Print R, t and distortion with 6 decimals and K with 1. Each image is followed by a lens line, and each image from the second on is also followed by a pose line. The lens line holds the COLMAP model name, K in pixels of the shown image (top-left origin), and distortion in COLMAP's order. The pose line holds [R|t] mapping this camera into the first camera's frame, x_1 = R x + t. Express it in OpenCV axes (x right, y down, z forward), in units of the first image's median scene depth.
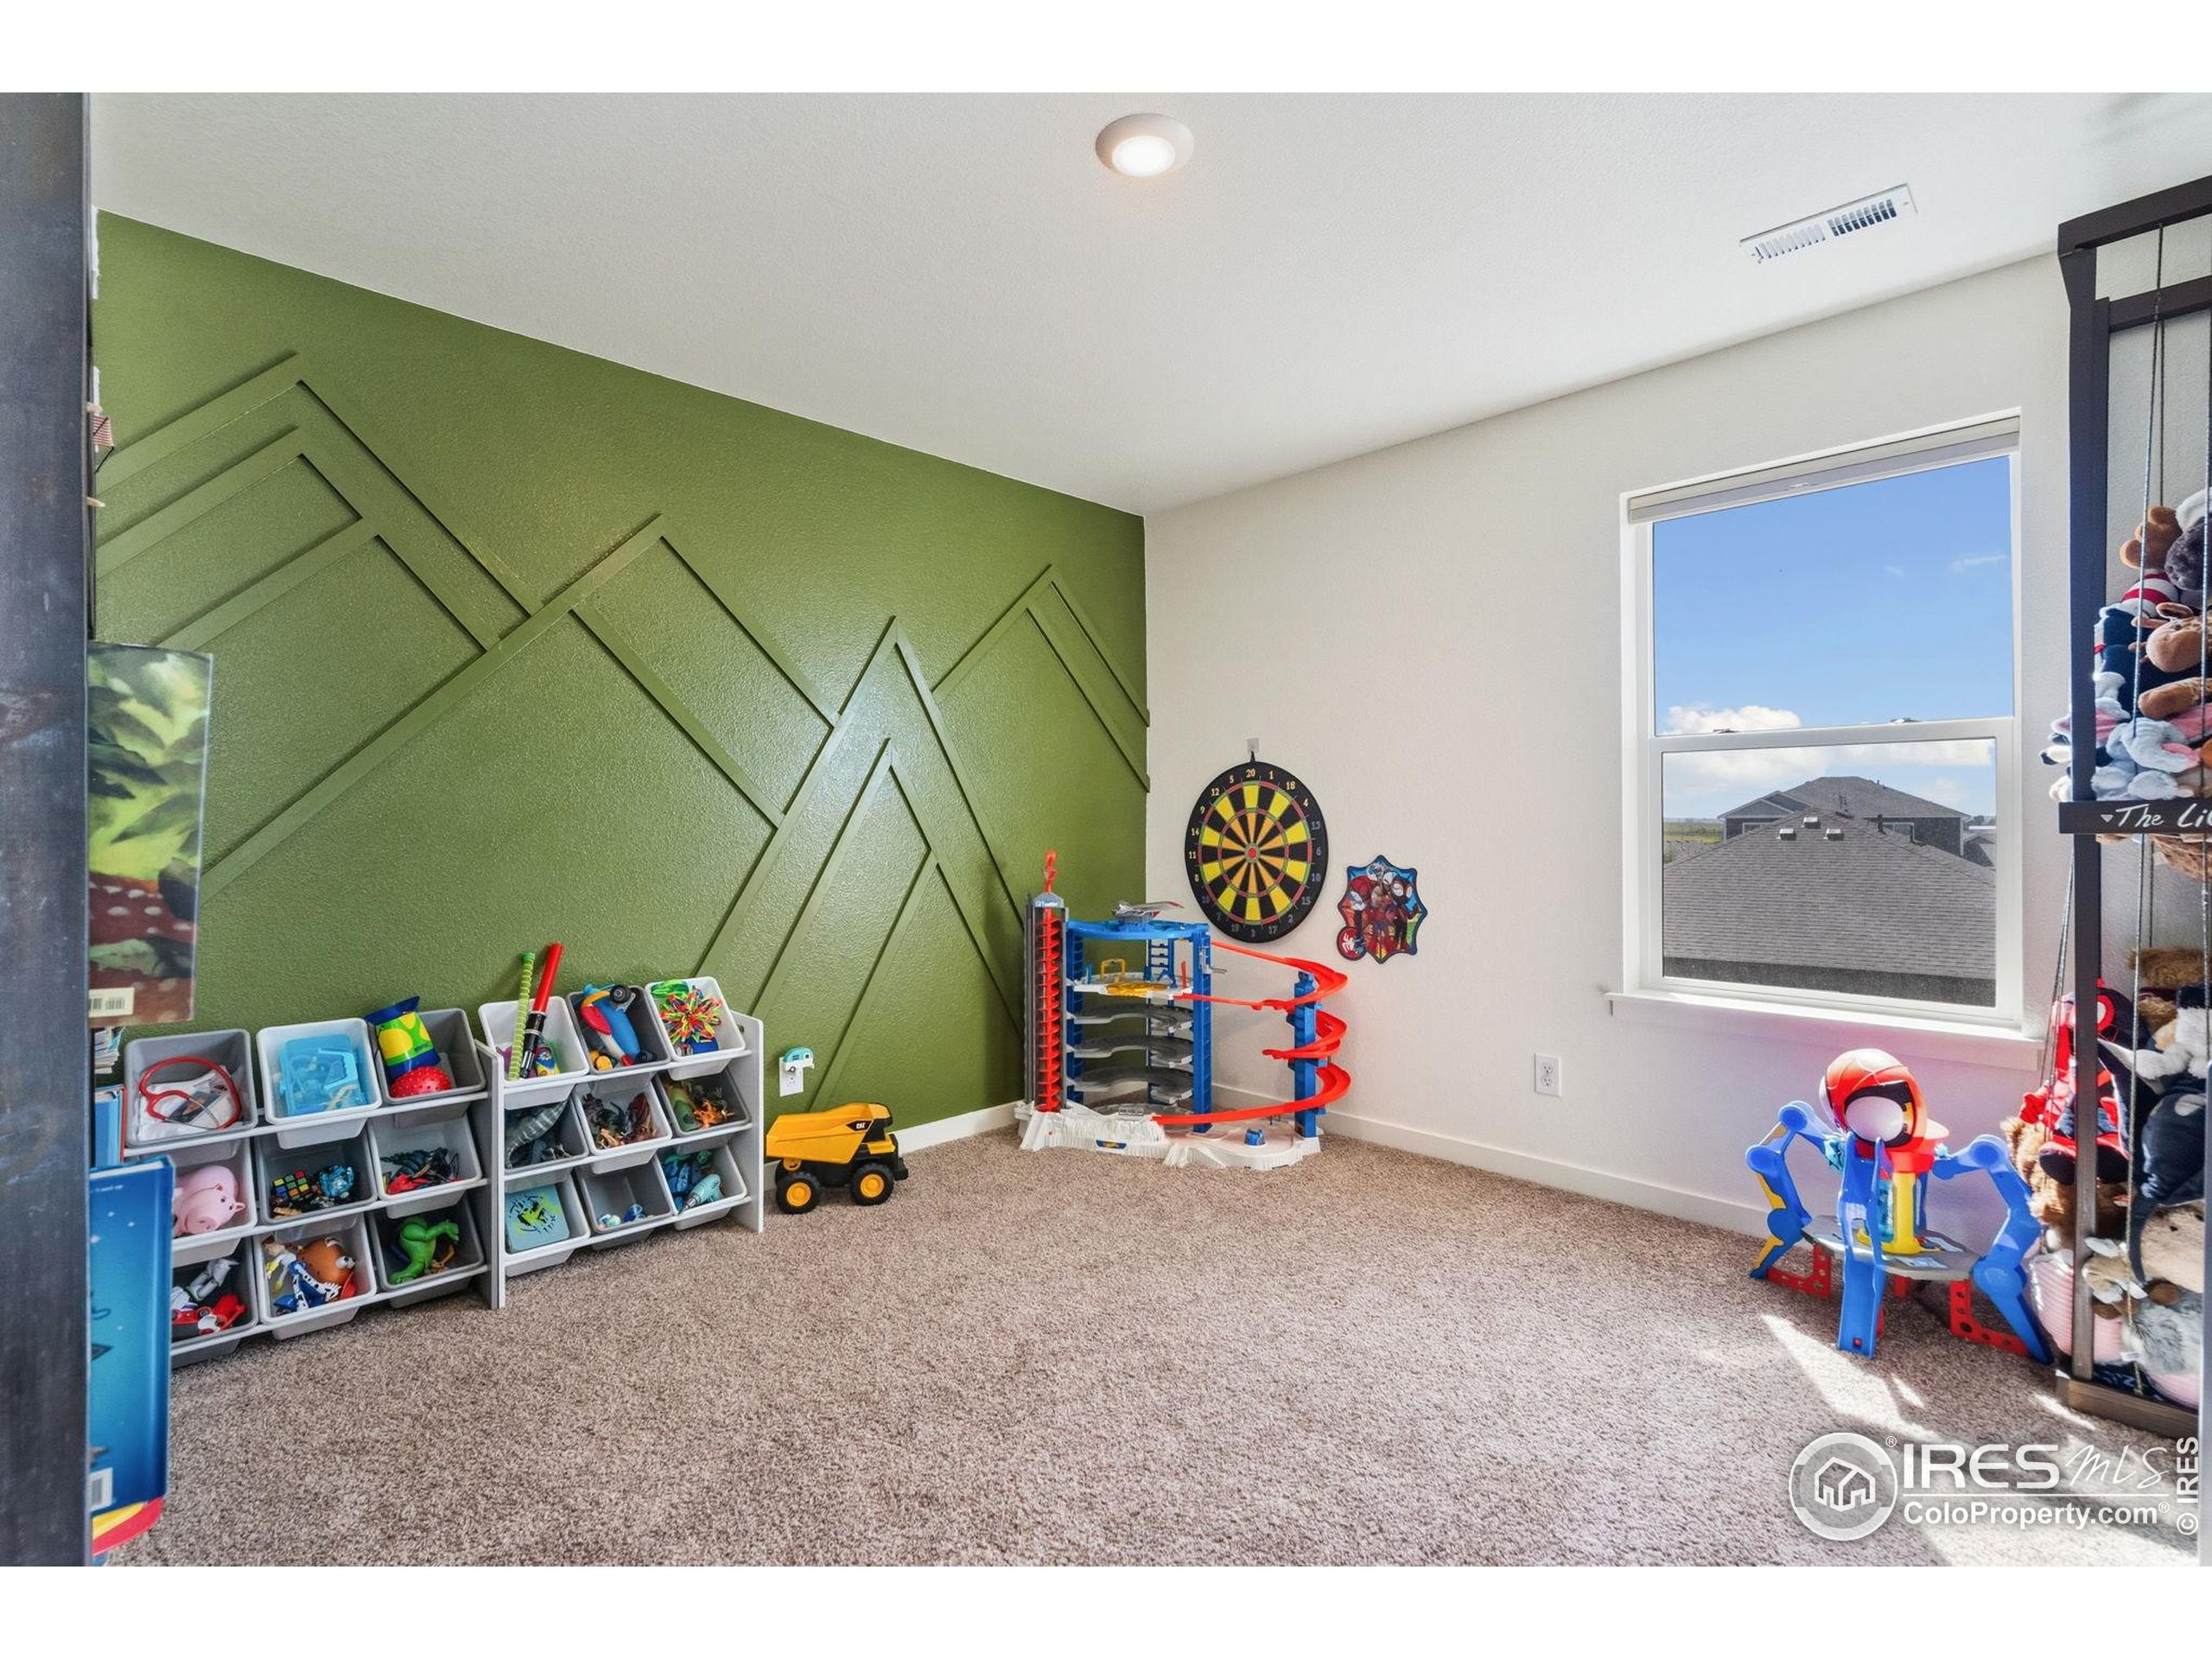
lens RADIAL K [[1013.9, 0, 1106.4], [0, 1013.9, 827.0], [0, 0, 1]] dist [-0.011366, 0.000059]
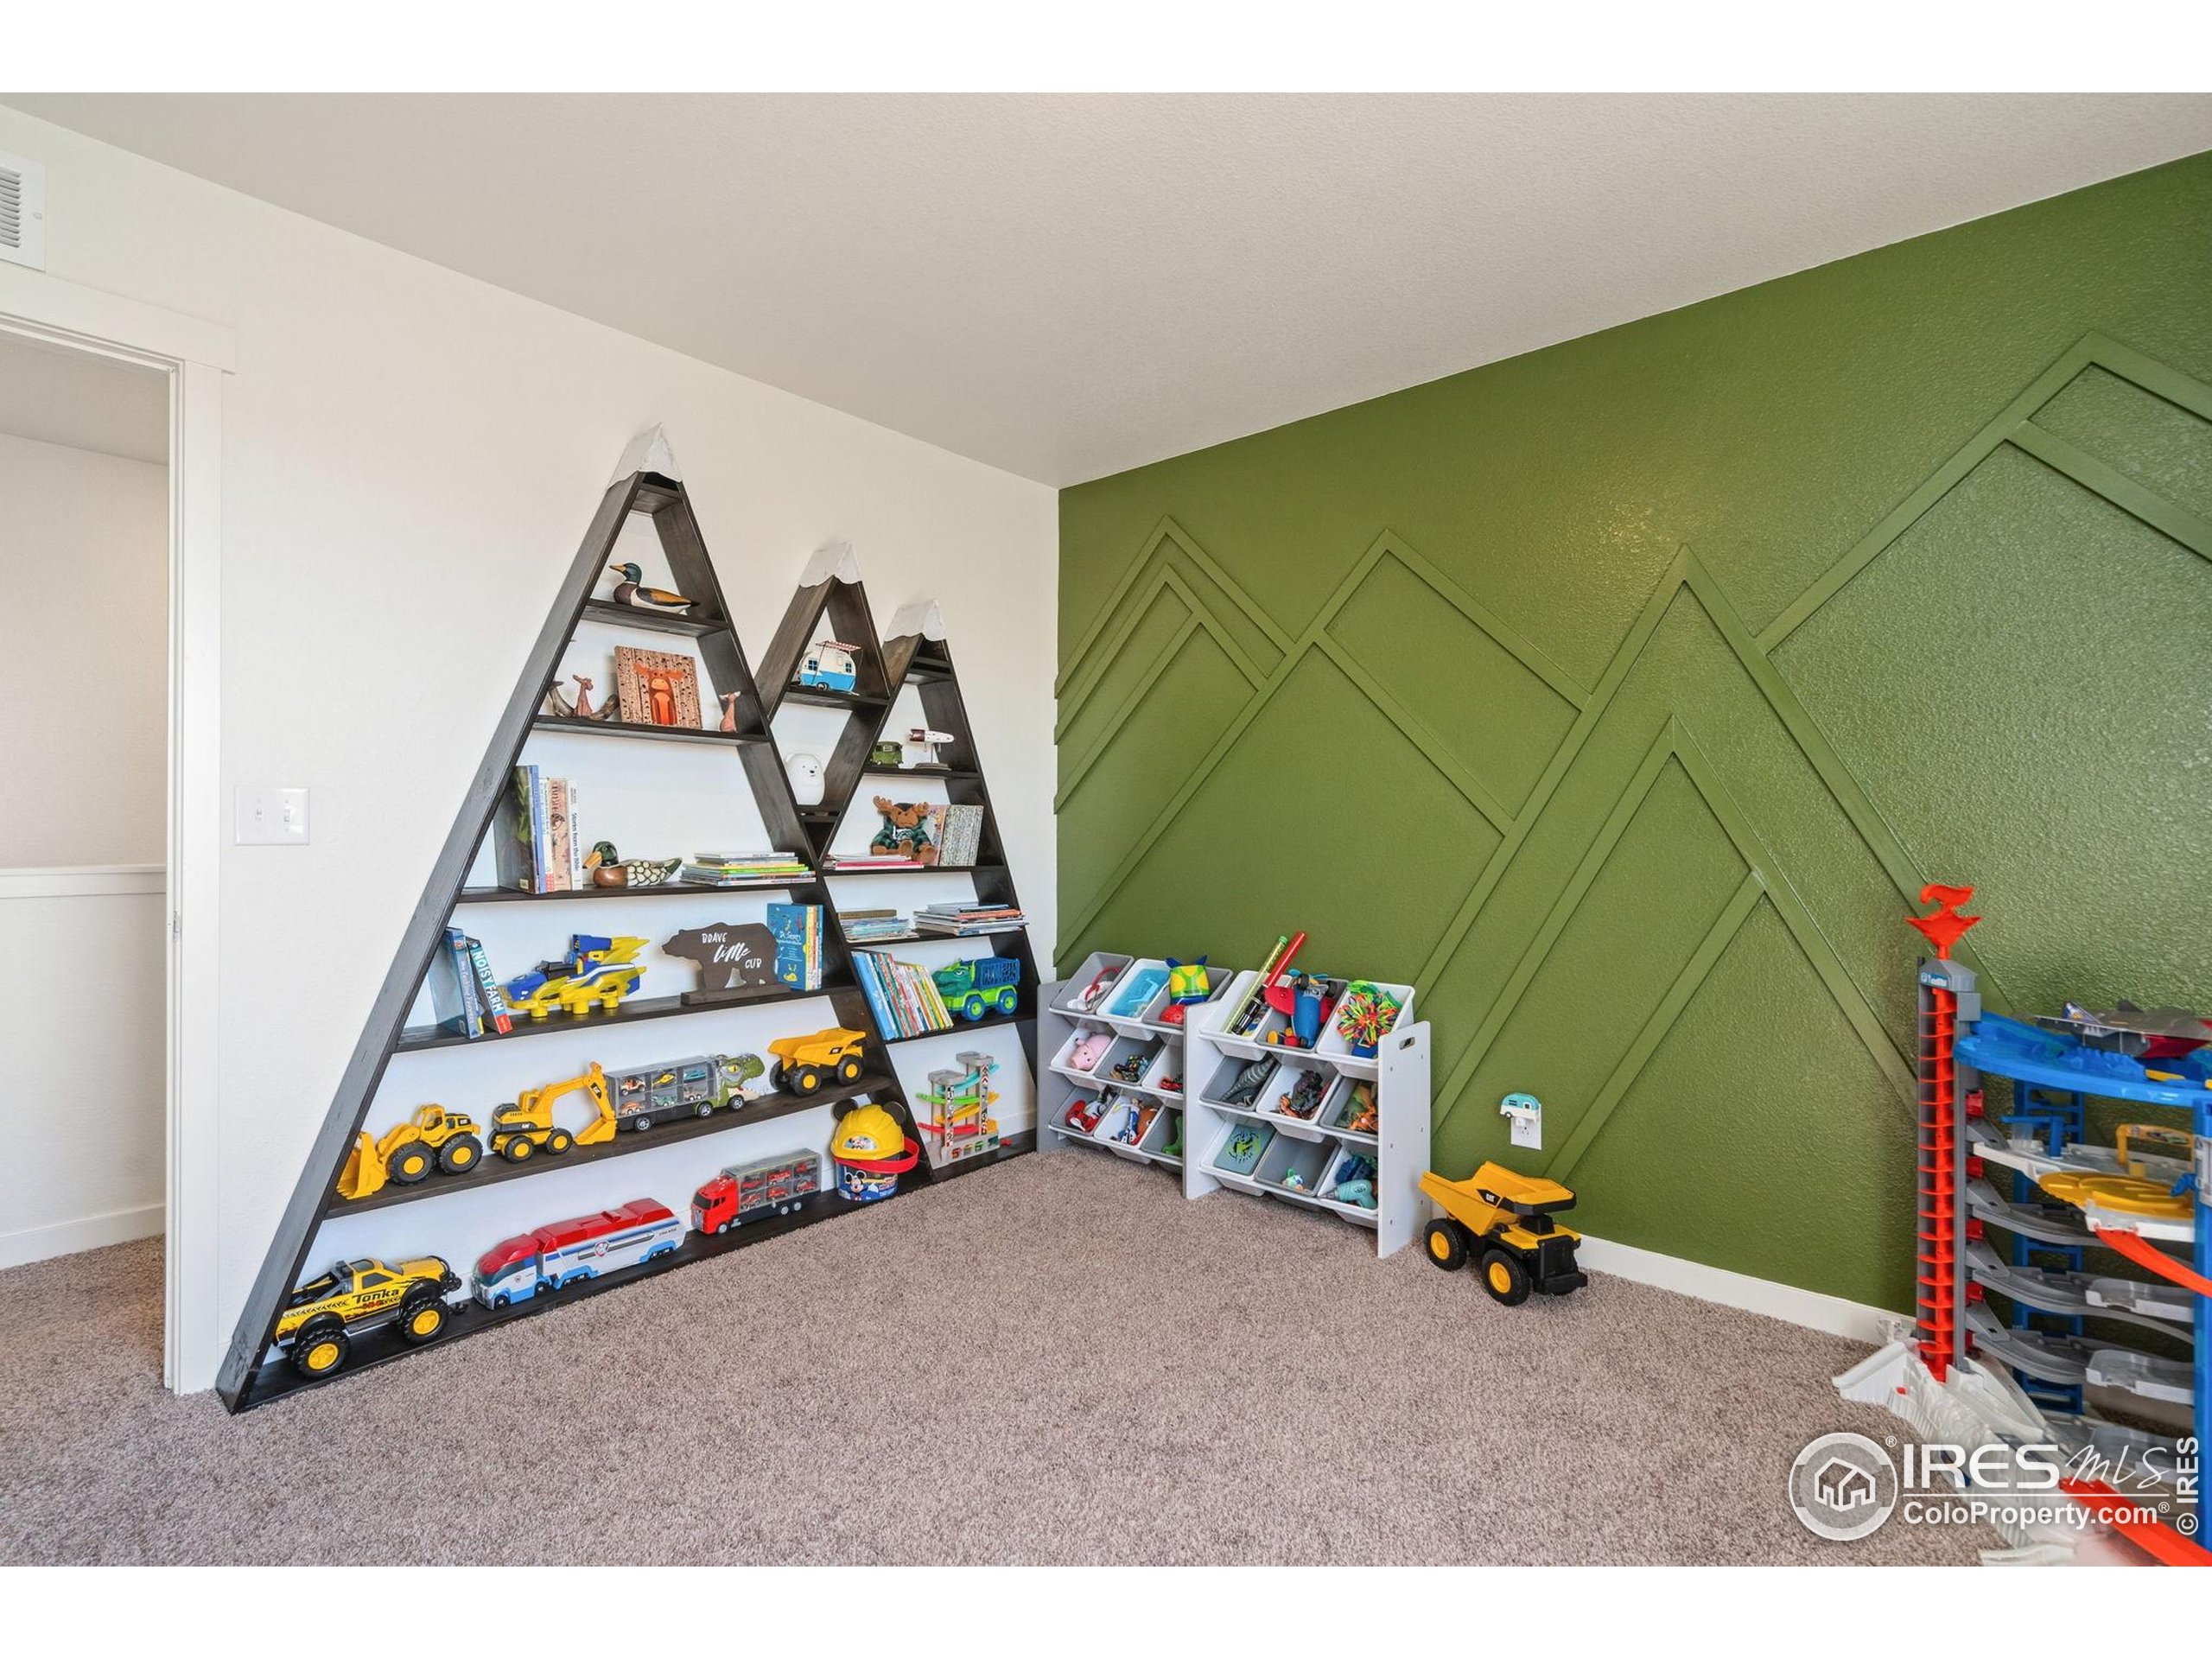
lens RADIAL K [[1013.9, 0, 1106.1], [0, 1013.9, 822.8], [0, 0, 1]] dist [-0.011366, 0.000059]
pose [[0.078028, 0.003920, -0.996943, 0.604411], [-0.006089, 0.999975, 0.003455, -0.011905], [0.996933, 0.005801, 0.078050, 0.684954]]
